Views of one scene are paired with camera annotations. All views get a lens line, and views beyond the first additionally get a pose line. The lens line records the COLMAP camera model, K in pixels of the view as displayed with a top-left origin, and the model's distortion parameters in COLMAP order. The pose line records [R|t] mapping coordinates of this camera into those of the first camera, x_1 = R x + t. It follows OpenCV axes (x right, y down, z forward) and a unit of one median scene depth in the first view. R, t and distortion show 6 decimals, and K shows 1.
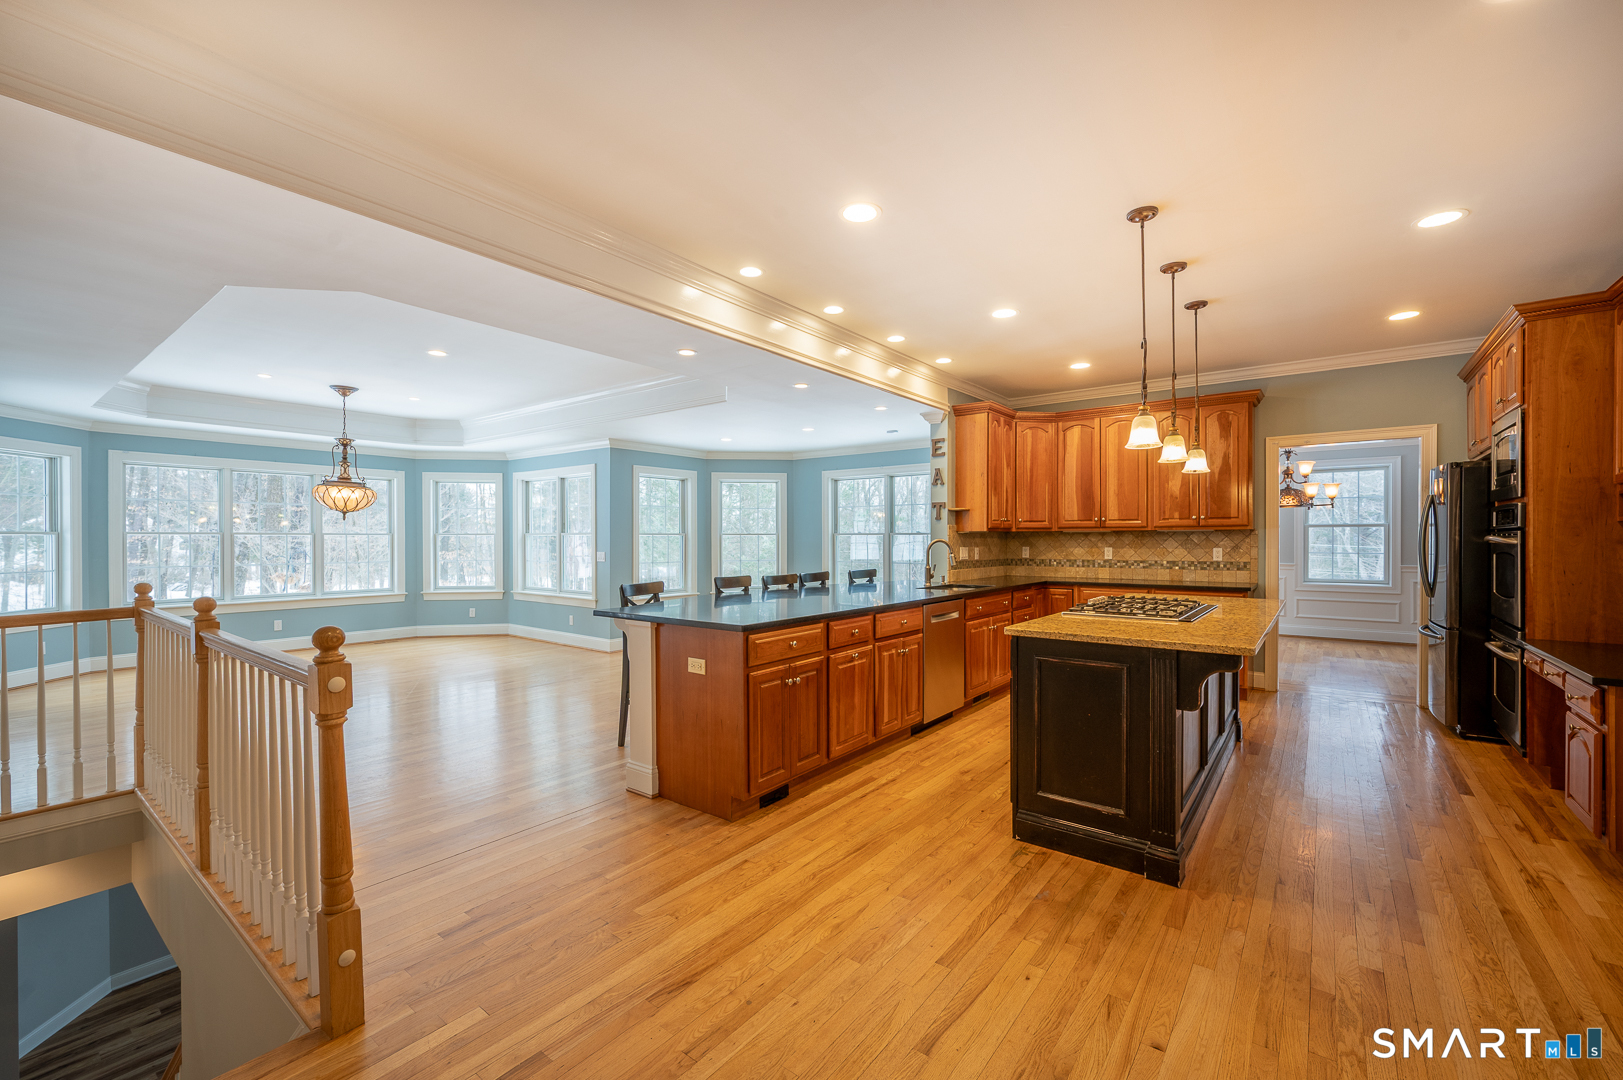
lens RADIAL K [[676.8, 0, 816.6], [0, 676.8, 545.2], [0, 0, 1]] dist [-0.000991, -0.000051]
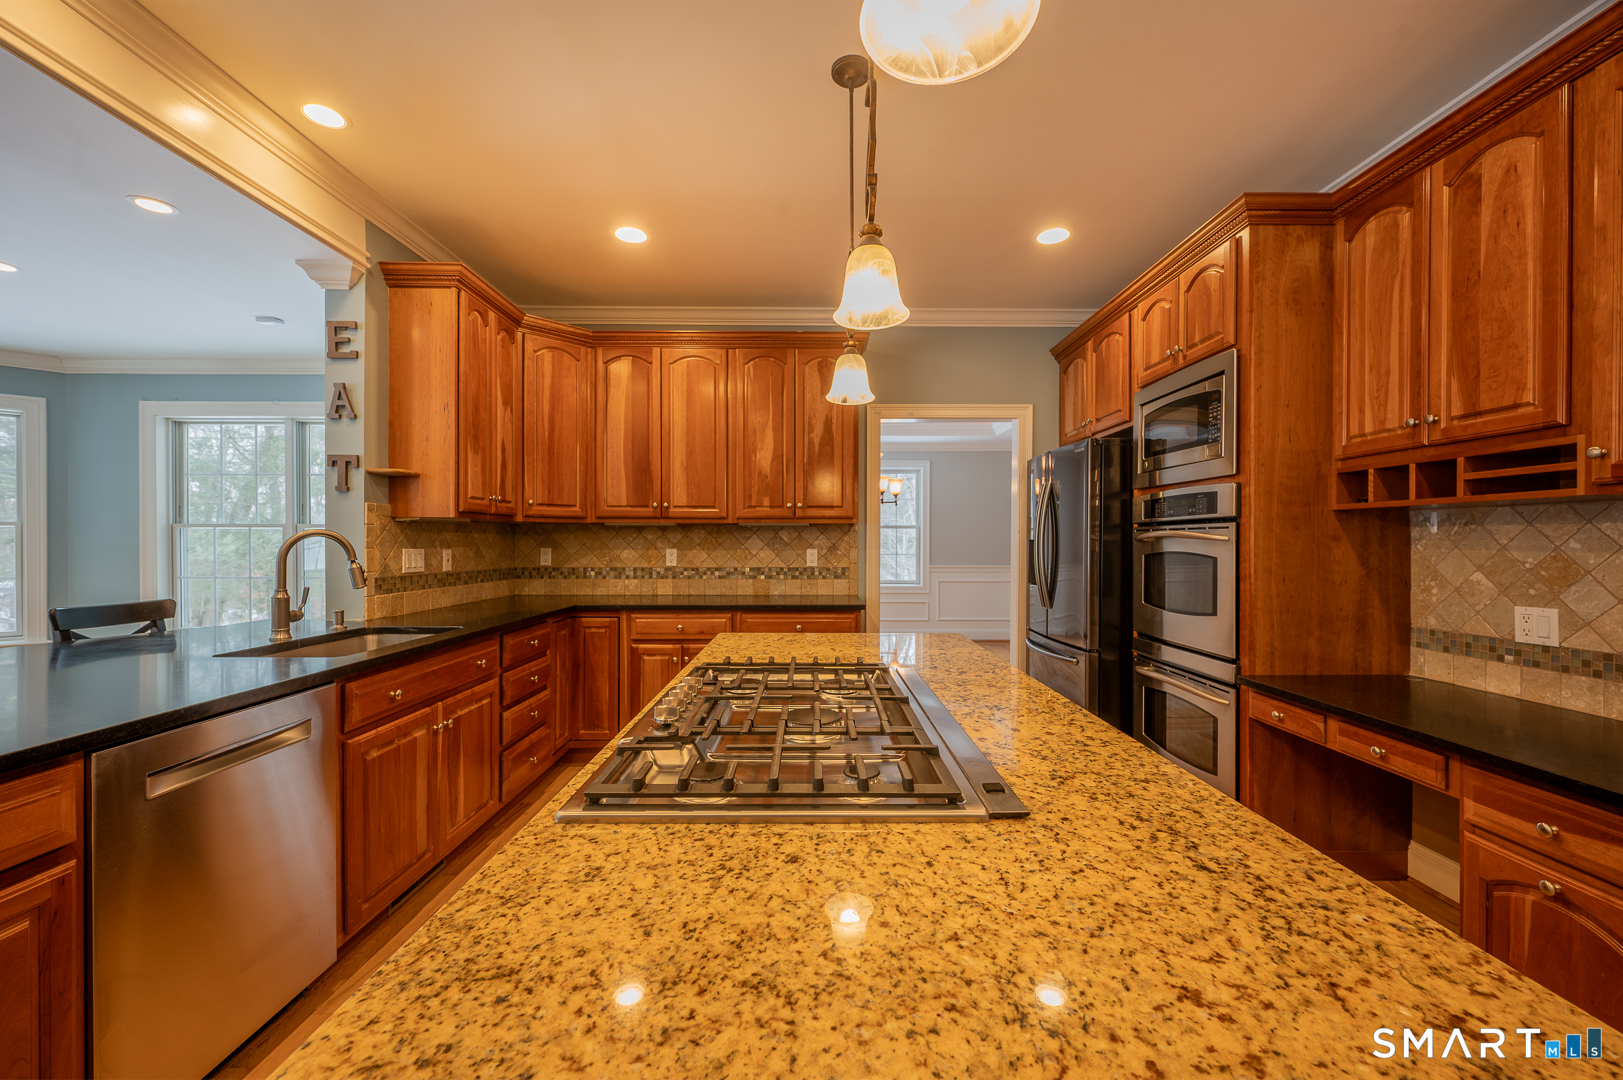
lens RADIAL K [[647.9, 0, 820.4], [0, 647.9, 546.0], [0, 0, 1]] dist [0.001461, 0.000399]
pose [[0.790907, 0.000991, 0.611936, 0.164837], [0.001115, 0.999995, -0.003062, 0.002957], [-0.611936, 0.003104, 0.790901, 0.427342]]
